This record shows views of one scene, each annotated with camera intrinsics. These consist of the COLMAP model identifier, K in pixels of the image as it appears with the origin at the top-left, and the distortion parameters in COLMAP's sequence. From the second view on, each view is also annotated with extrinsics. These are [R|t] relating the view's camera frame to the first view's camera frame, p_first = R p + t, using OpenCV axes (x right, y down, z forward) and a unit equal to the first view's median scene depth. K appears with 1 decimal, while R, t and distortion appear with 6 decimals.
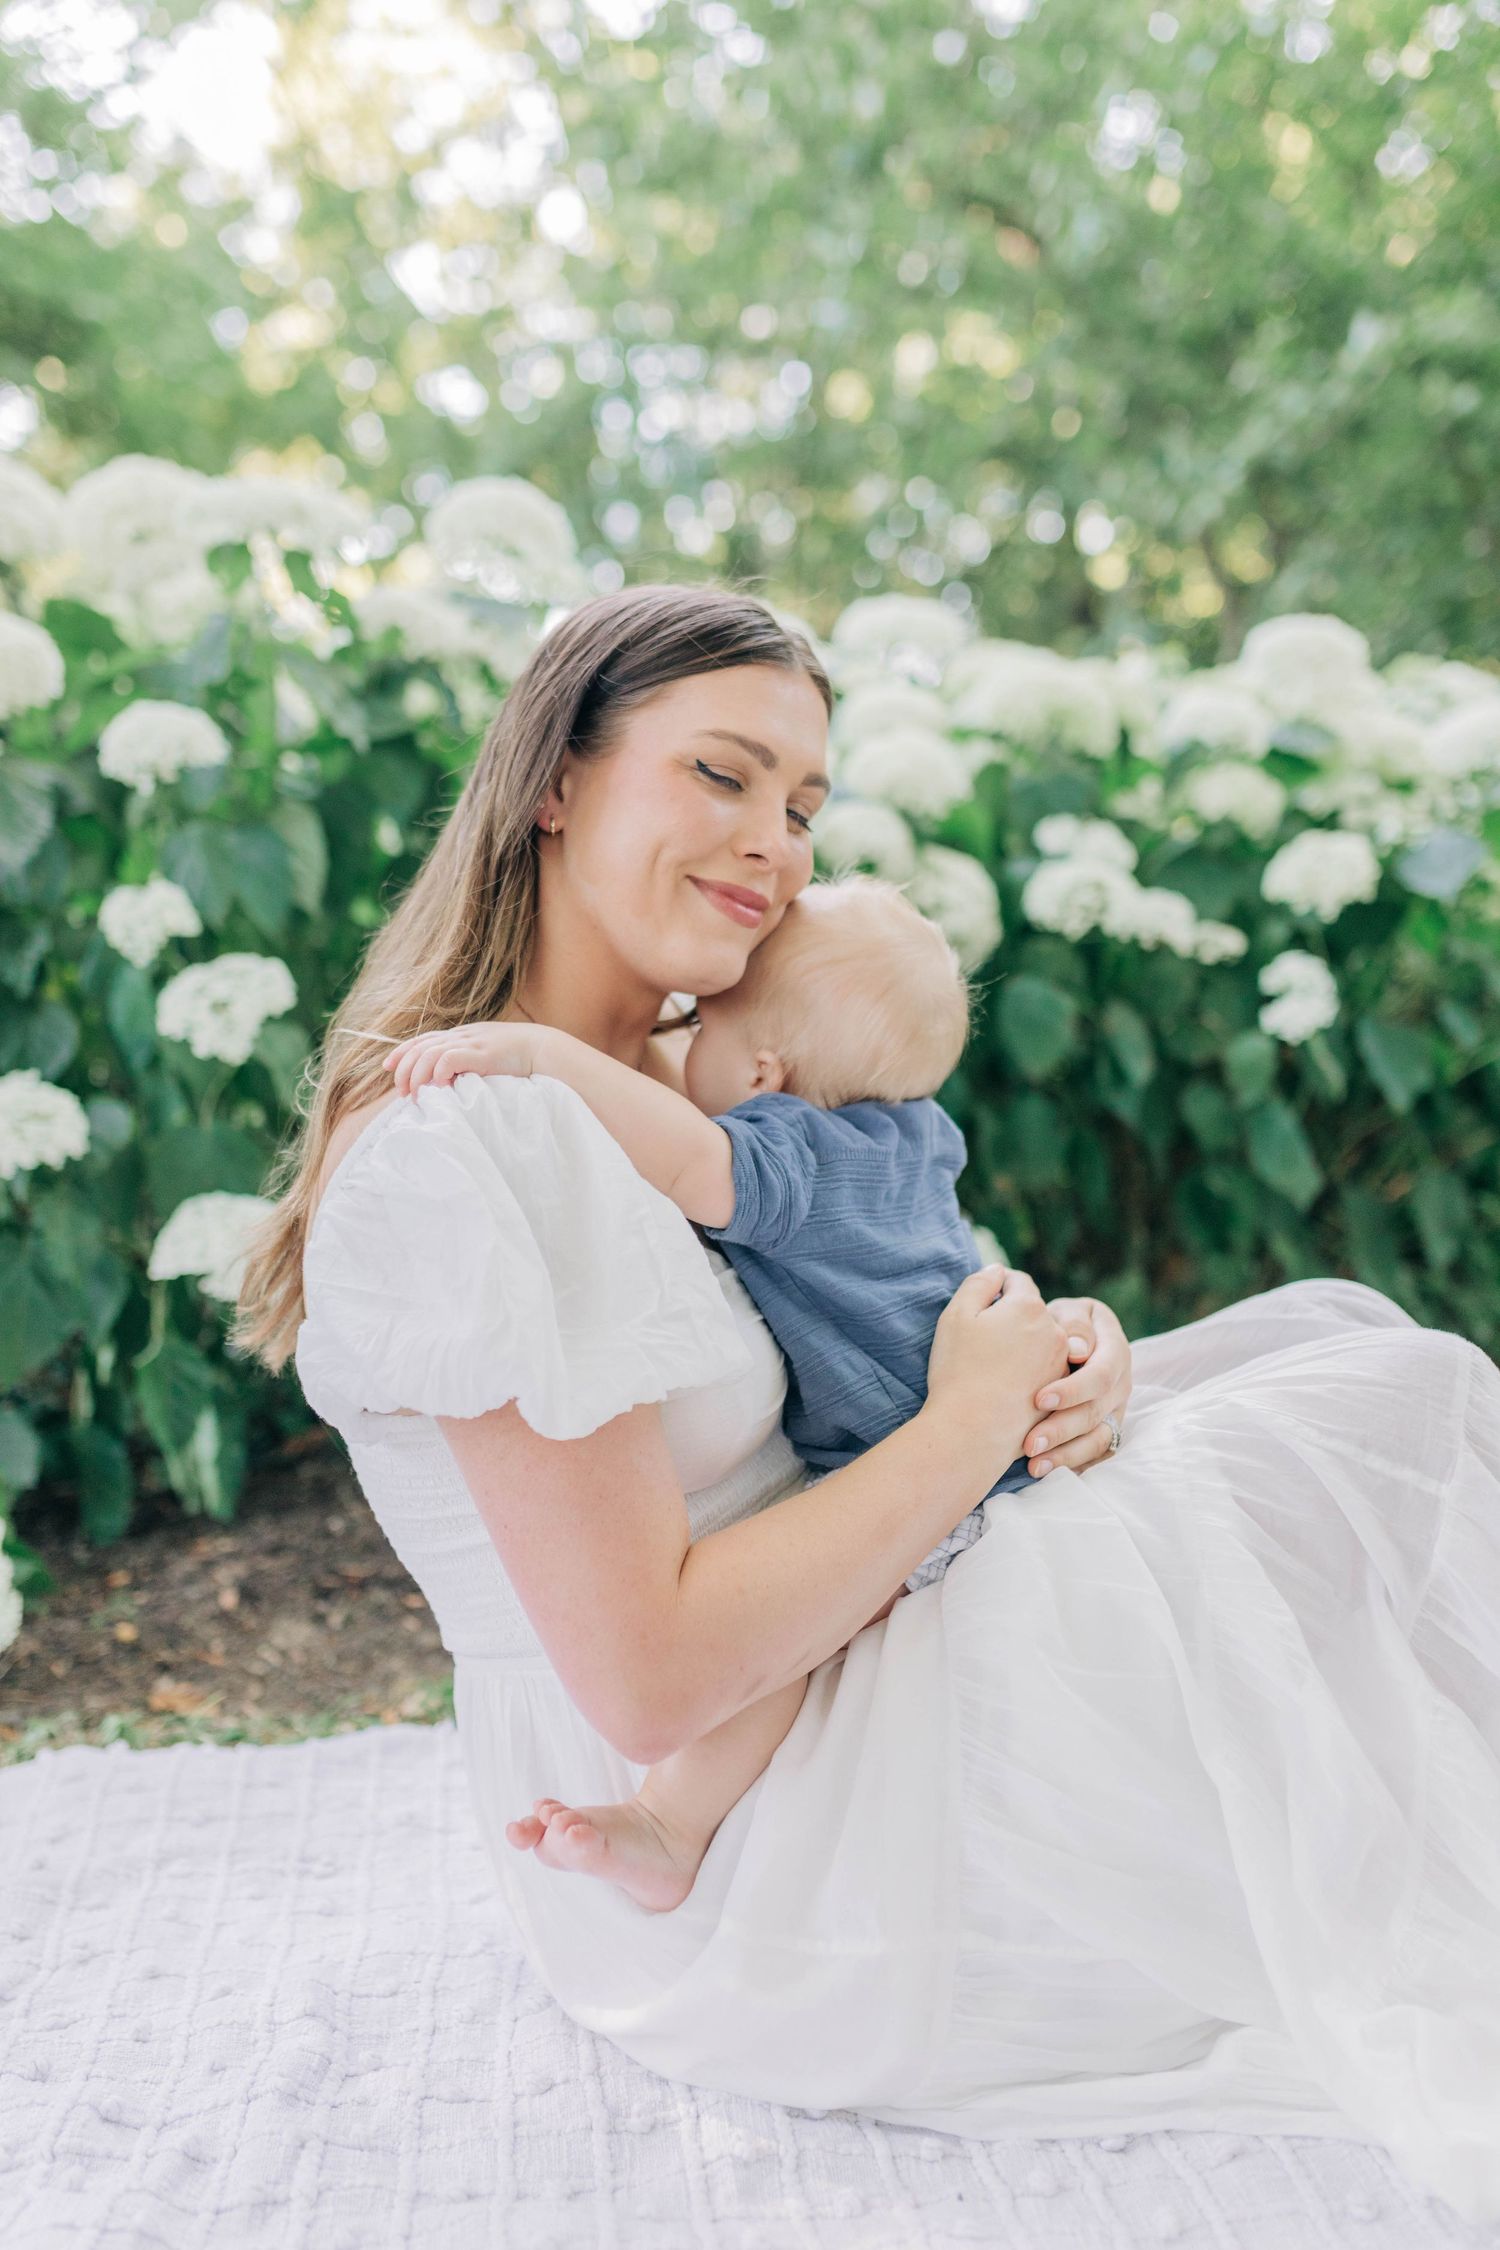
lens RADIAL K [[2133.6, 0, 750.0], [0, 2133.6, 1125.0], [0, 0, 1]] dist [0.003080, 0.012216]
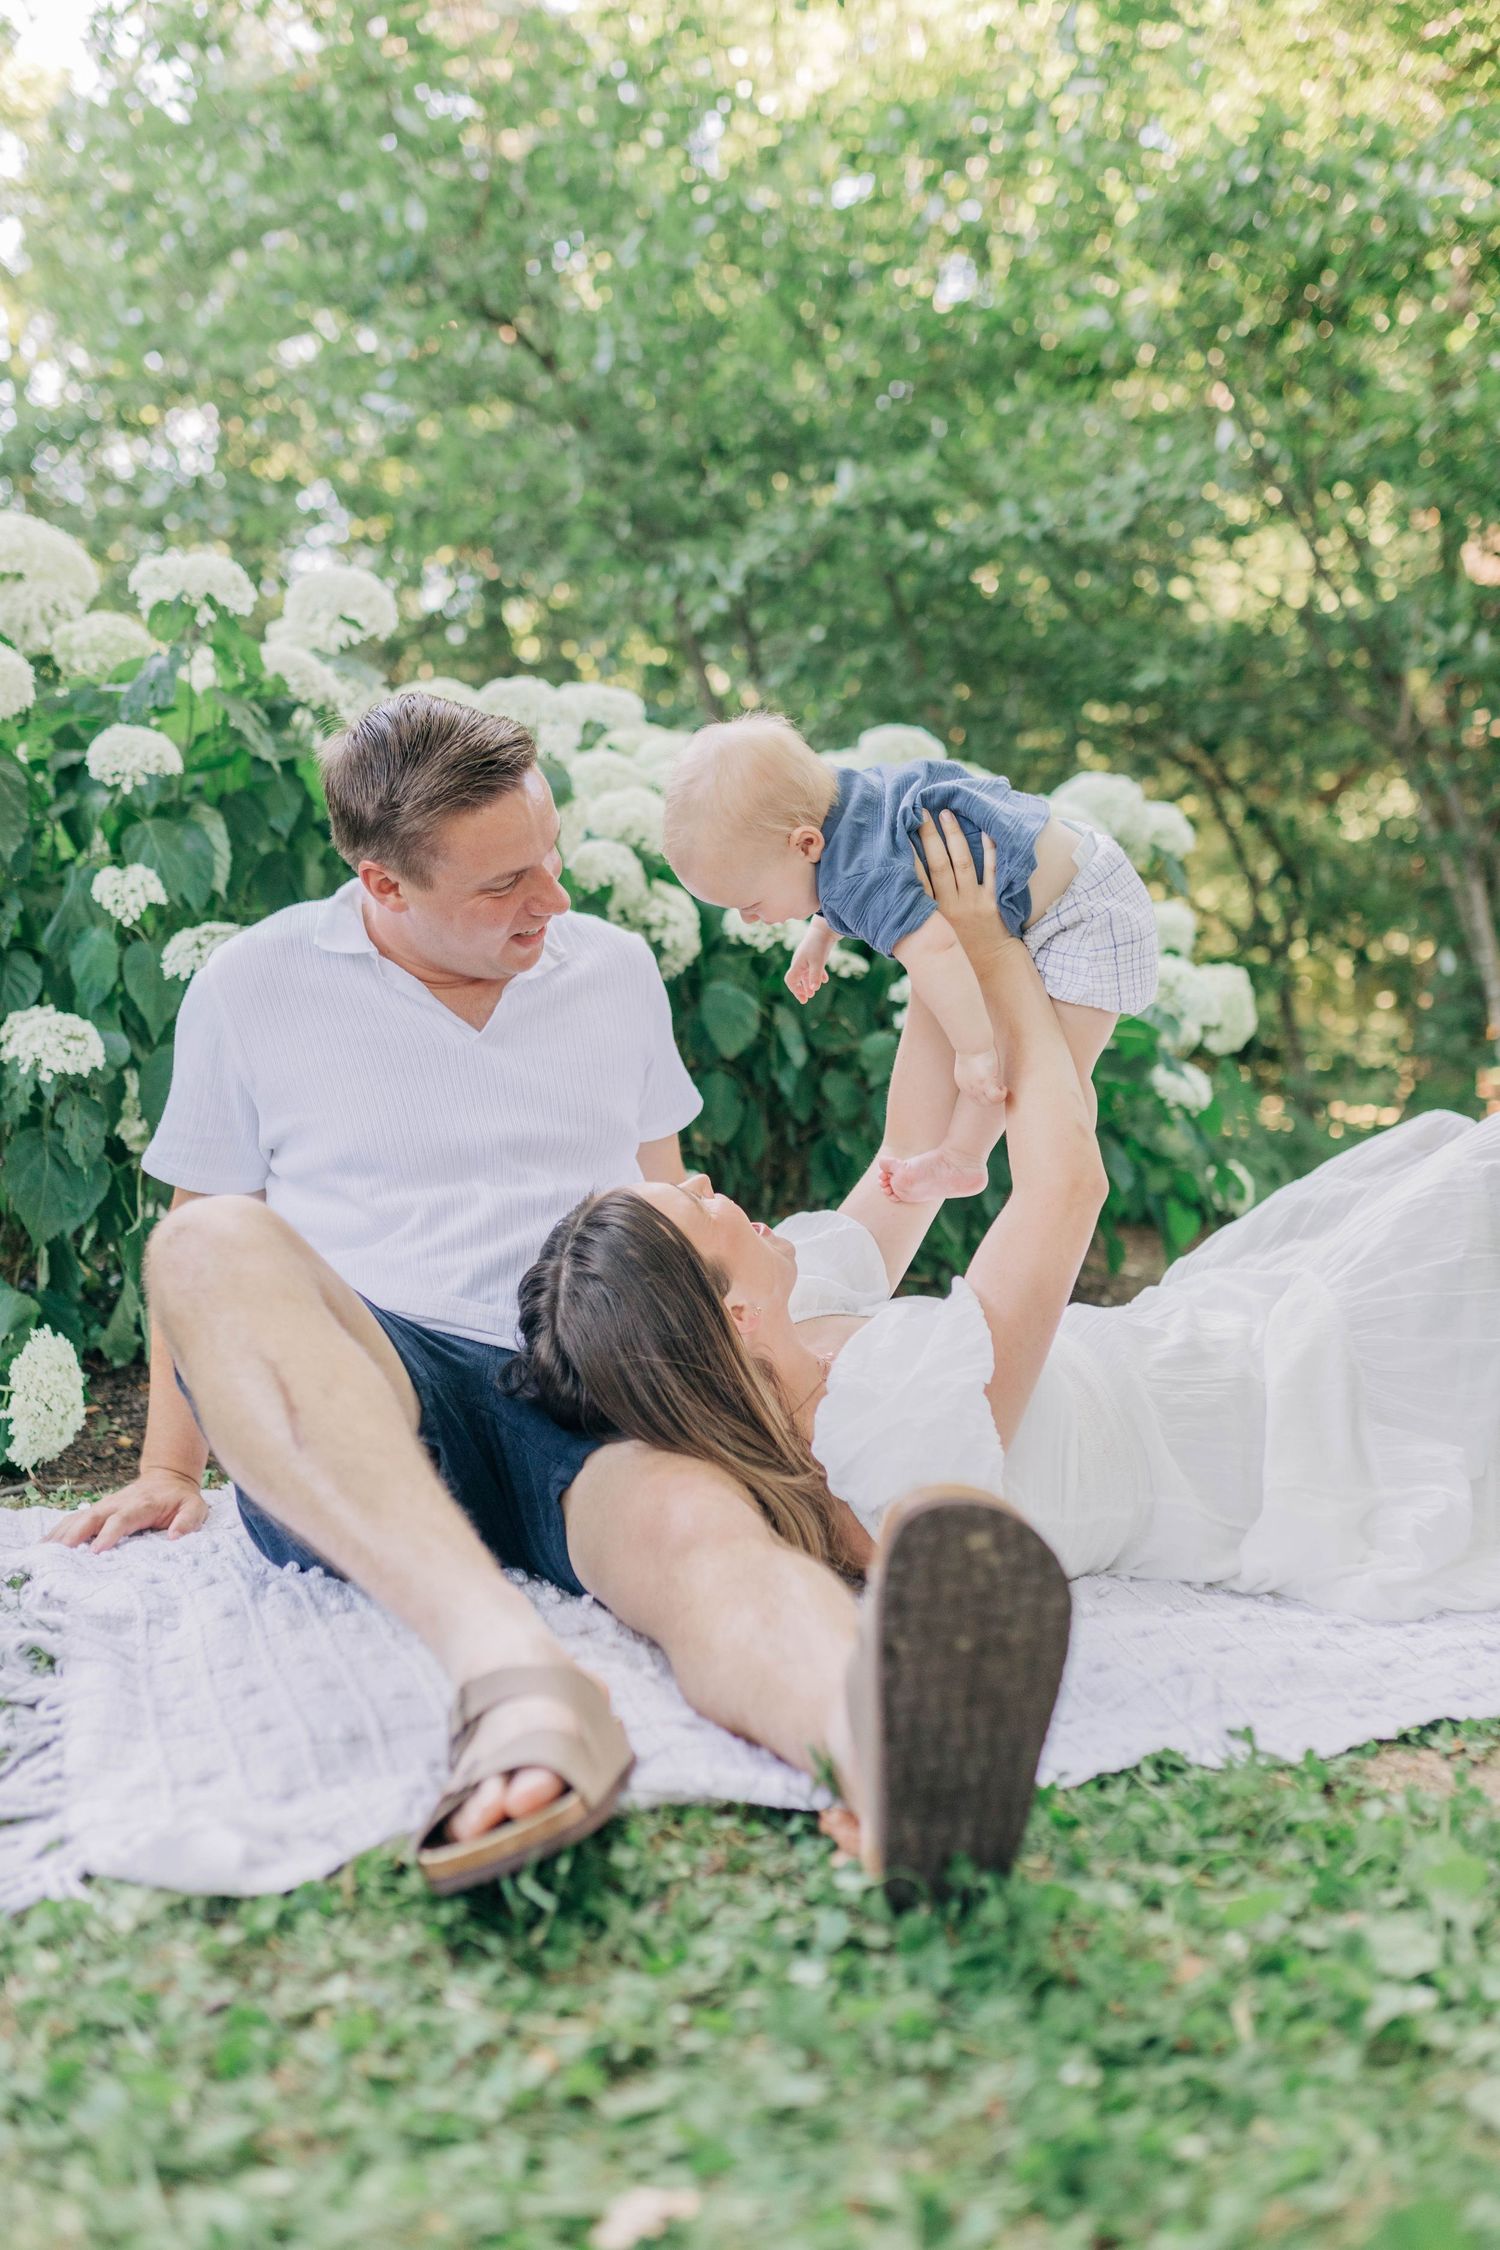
lens RADIAL K [[2099.6, 0, 750.0], [0, 2099.6, 1125.0], [0, 0, 1]] dist [-0.011593, 0.018687]
pose [[0.954668, 0.027983, 0.296356, -0.300862], [-0.020476, 0.999387, -0.028406, 0.073665], [-0.296969, 0.021051, 0.954655, -0.315927]]
